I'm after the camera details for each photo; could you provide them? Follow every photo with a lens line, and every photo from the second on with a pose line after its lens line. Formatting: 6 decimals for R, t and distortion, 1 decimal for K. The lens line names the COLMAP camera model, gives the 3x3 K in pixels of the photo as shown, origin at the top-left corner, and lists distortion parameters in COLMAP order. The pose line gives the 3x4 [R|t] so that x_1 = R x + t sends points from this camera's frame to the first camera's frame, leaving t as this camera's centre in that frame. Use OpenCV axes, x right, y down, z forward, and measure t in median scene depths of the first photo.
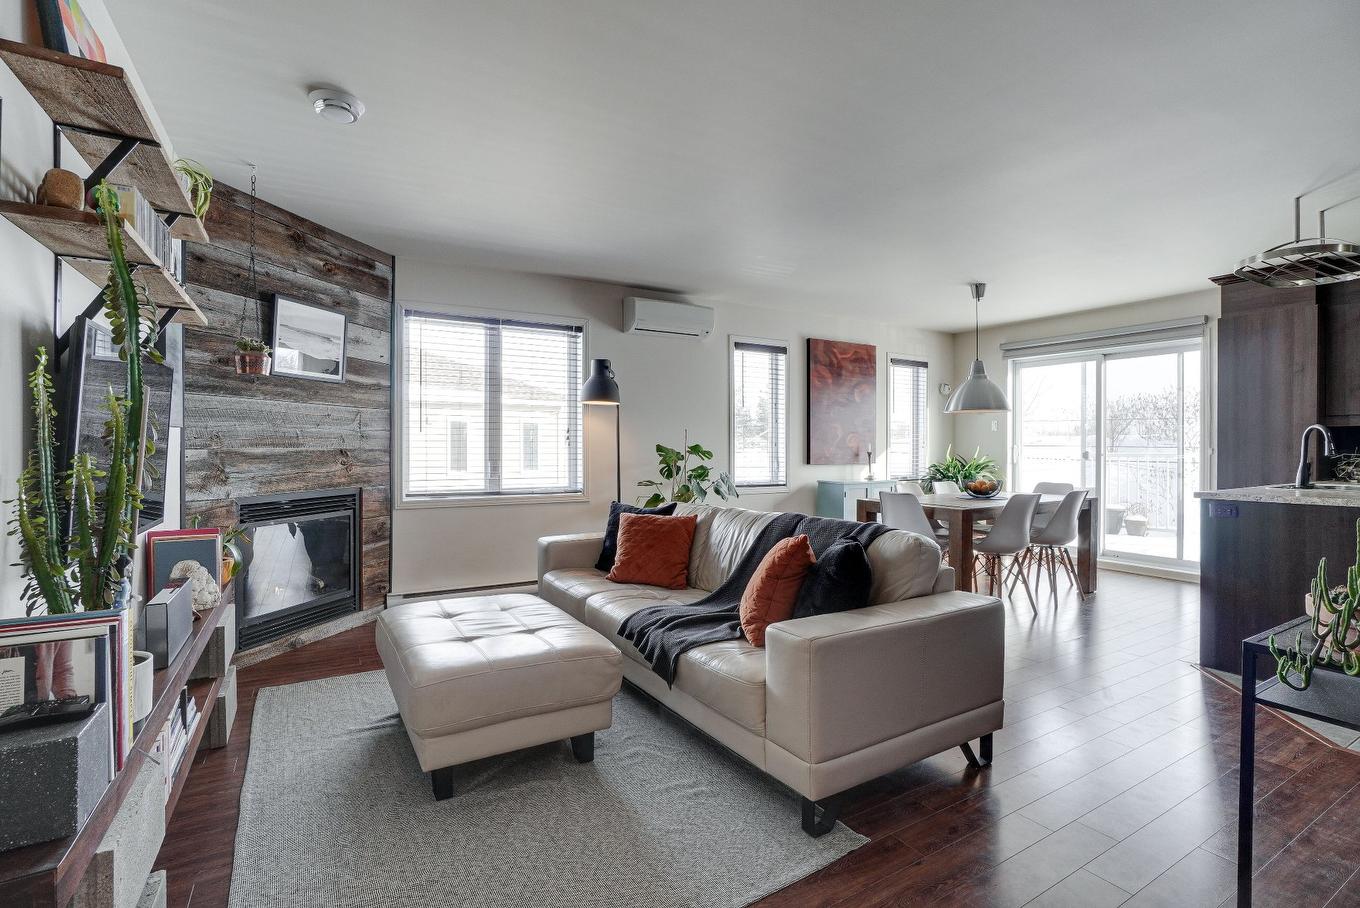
lens RADIAL K [[622.9, 0, 666.7], [0, 622.9, 444.9], [0, 0, 1]] dist [-0.031478, 0.006515]
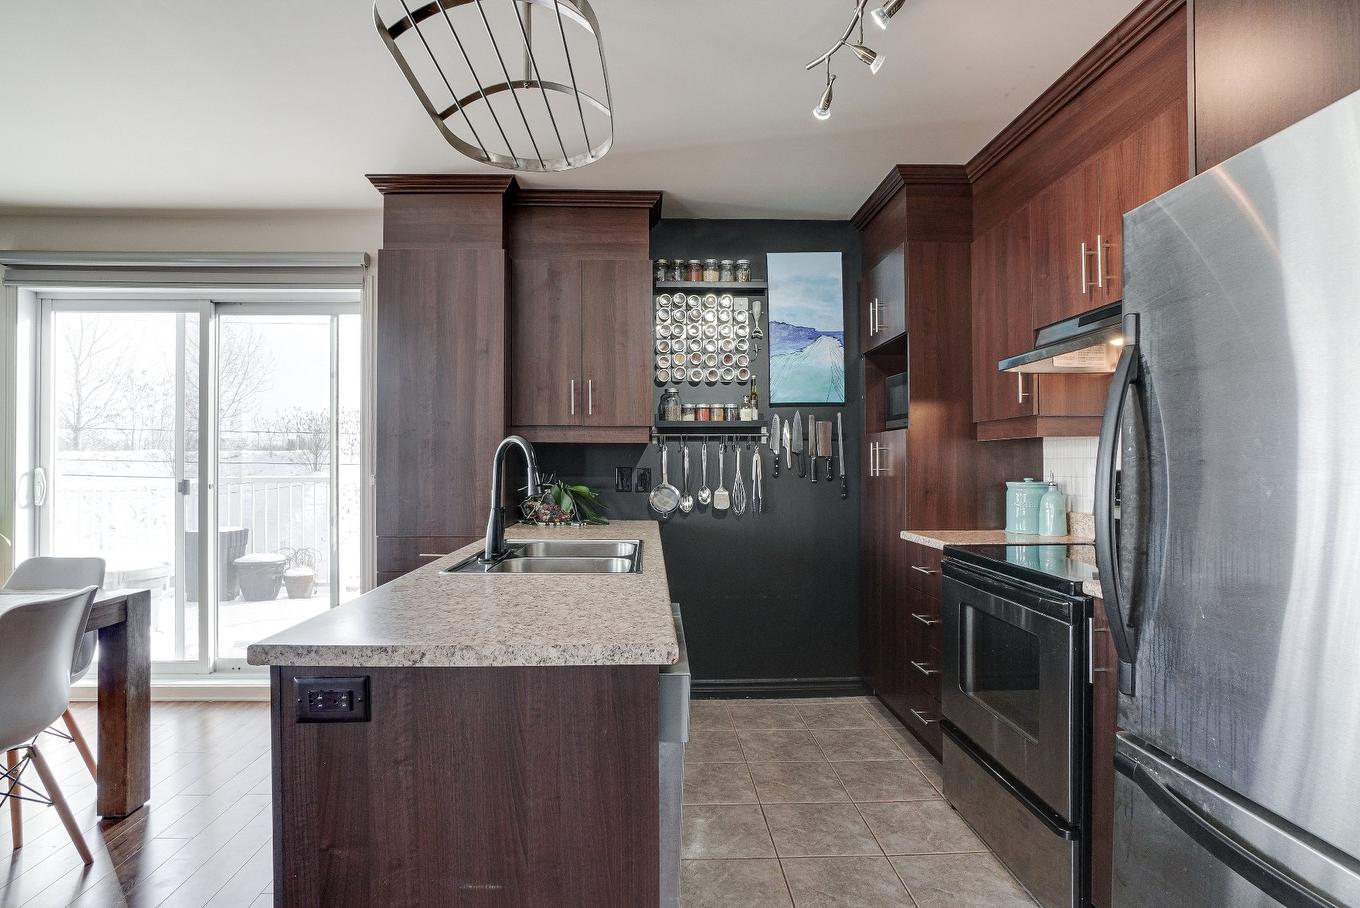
lens RADIAL K [[687.6, 0, 676.4], [0, 687.6, 457.1], [0, 0, 1]] dist [-0.028966, 0.003833]
pose [[0.455931, 0.002802, 0.890011, 0.564756], [0.000561, 0.999994, -0.003436, -0.011519], [-0.890015, 0.002066, 0.455926, 0.559423]]
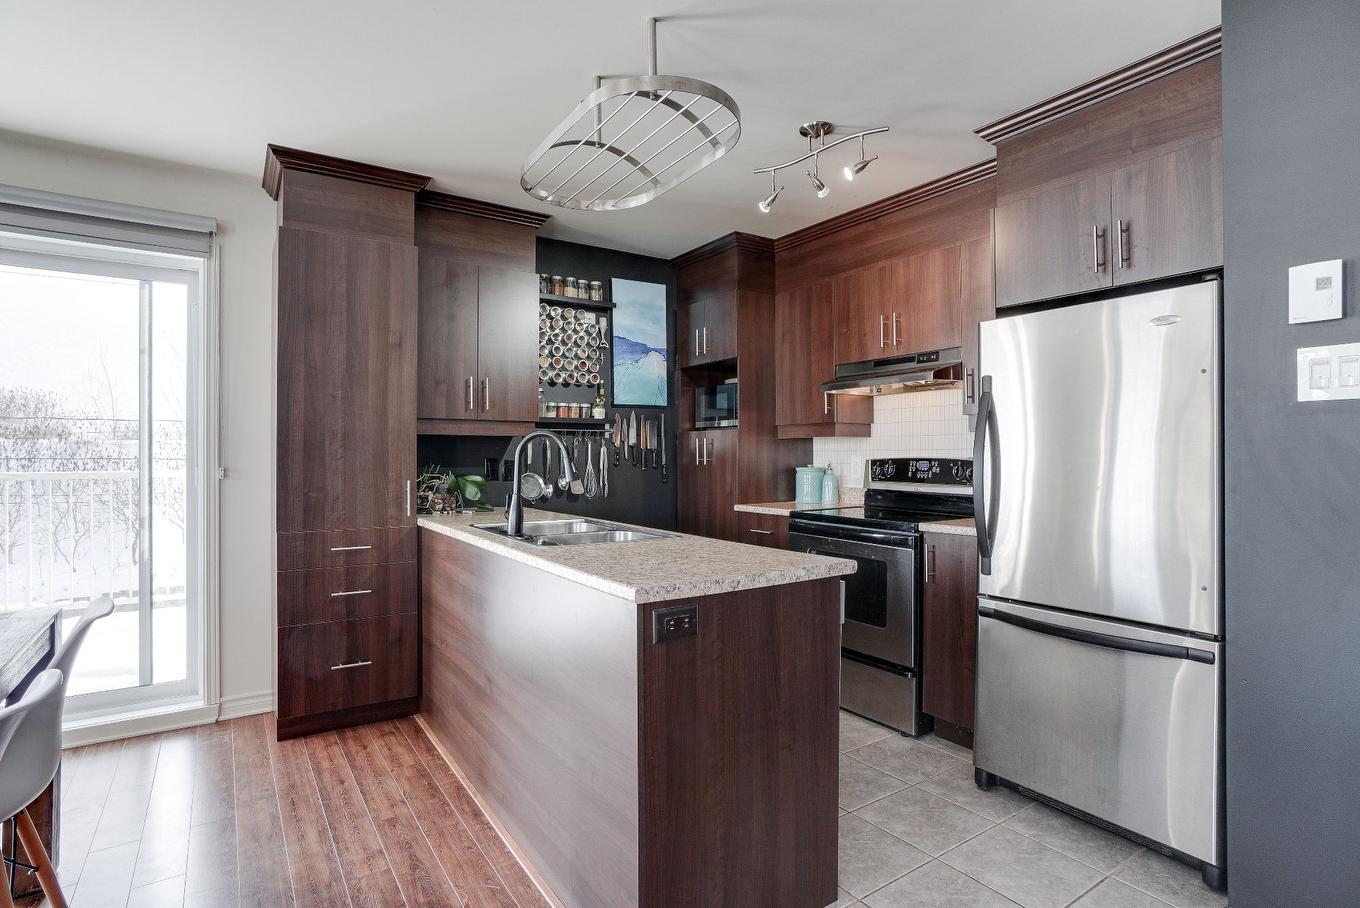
lens RADIAL K [[672.5, 0, 676.7], [0, 672.5, 451.2], [0, 0, 1]] dist [-0.030664, 0.006269]
pose [[-0.077572, 0.001281, 0.996986, 0.362136], [-0.000658, 0.999999, -0.001336, -0.010498], [-0.996987, -0.000759, -0.077571, 0.850600]]
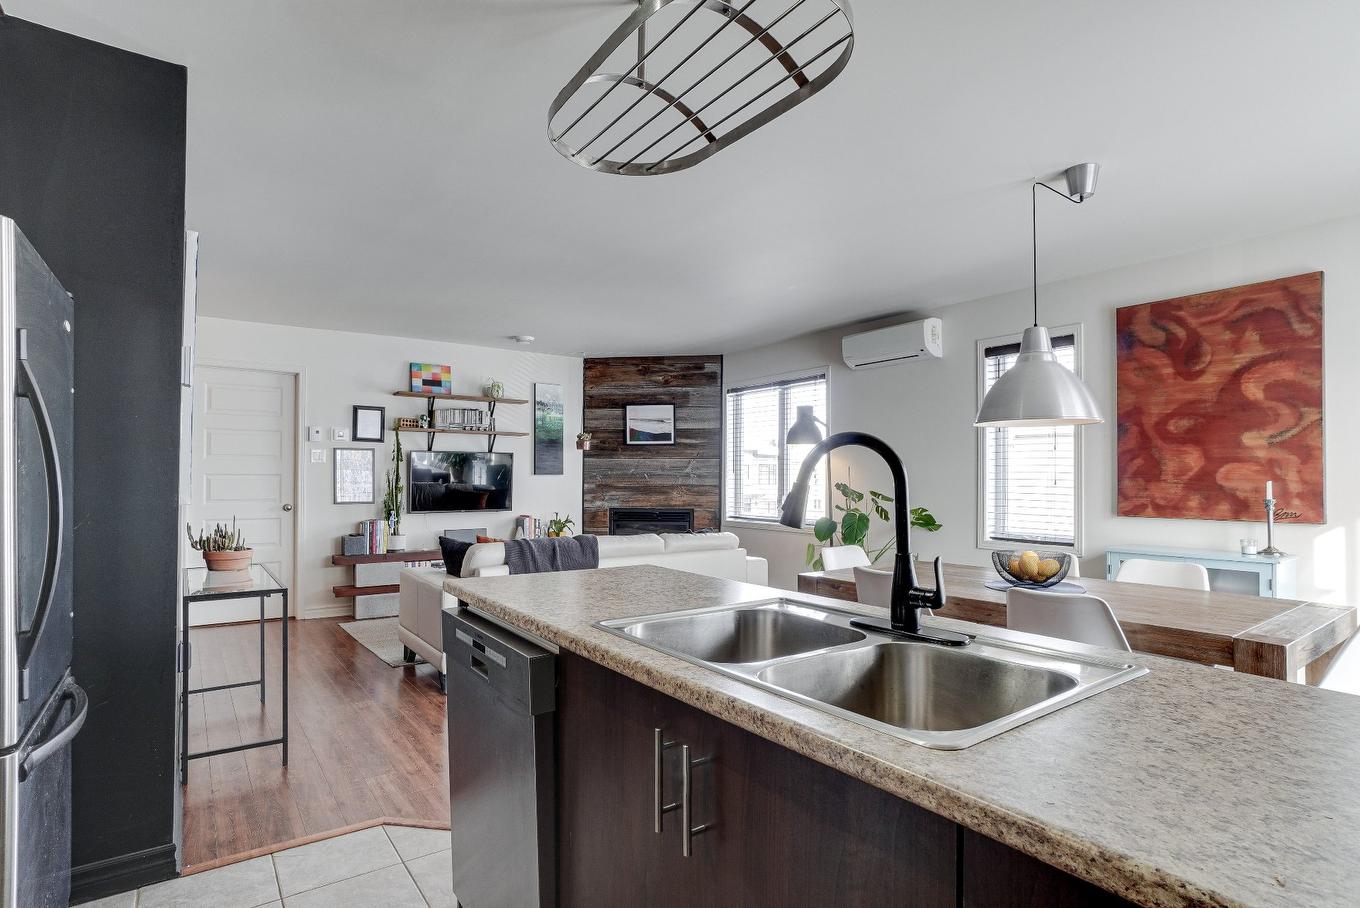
lens RADIAL K [[687.6, 0, 691.6], [0, 687.6, 463.0], [0, 0, 1]] dist [-0.028966, 0.003833]
pose [[0.127236, -0.022632, -0.991614, 1.339776], [0.000019, 0.999740, -0.022815, -0.009152], [0.991872, 0.002884, 0.127203, 0.811596]]
